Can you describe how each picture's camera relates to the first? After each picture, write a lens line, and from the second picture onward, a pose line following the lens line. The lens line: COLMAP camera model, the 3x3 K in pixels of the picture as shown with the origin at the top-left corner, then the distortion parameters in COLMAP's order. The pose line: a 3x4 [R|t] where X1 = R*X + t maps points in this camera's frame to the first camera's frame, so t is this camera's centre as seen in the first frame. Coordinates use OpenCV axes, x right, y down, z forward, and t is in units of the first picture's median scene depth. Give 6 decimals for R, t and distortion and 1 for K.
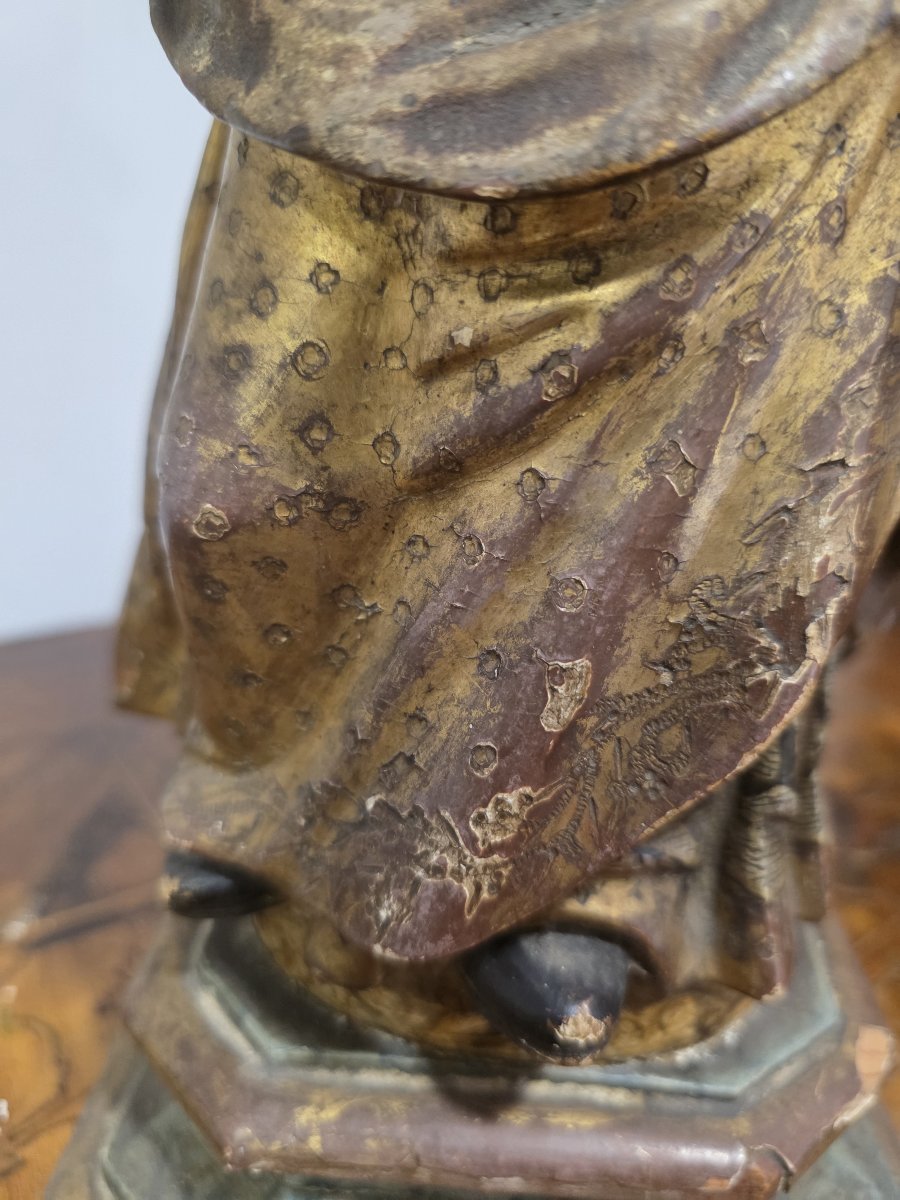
lens RADIAL K [[914.5, 0, 450.0], [0, 914.5, 600.0], [0, 0, 1]] dist [-0.084265, 0.013850]
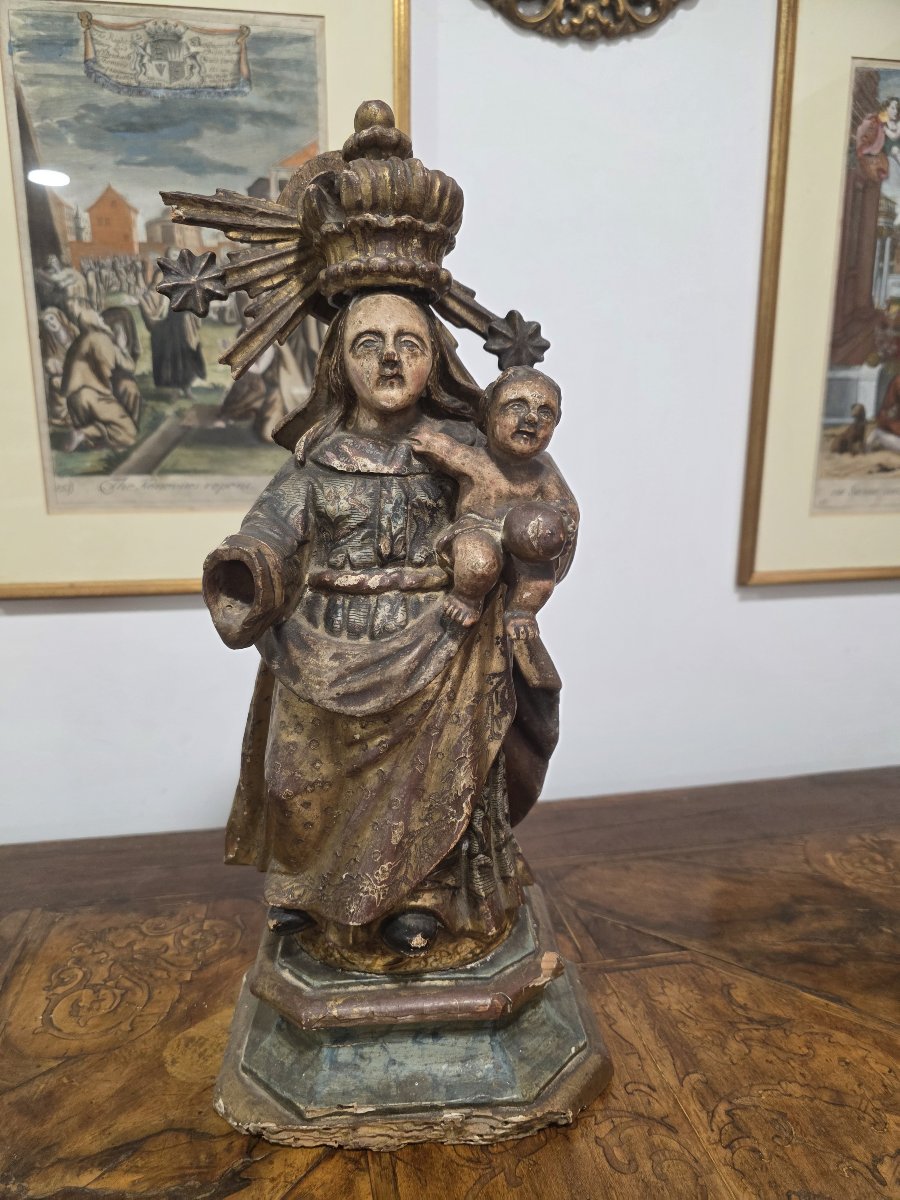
lens RADIAL K [[808.7, 0, 442.2], [0, 808.7, 613.7], [0, 0, 1]] dist [0.025709, -0.033635]
pose [[0.989408, -0.109017, 0.095852, 0.091298], [0.123290, 0.979641, -0.158443, -0.207497], [-0.076627, 0.168582, 0.982705, -2.227665]]
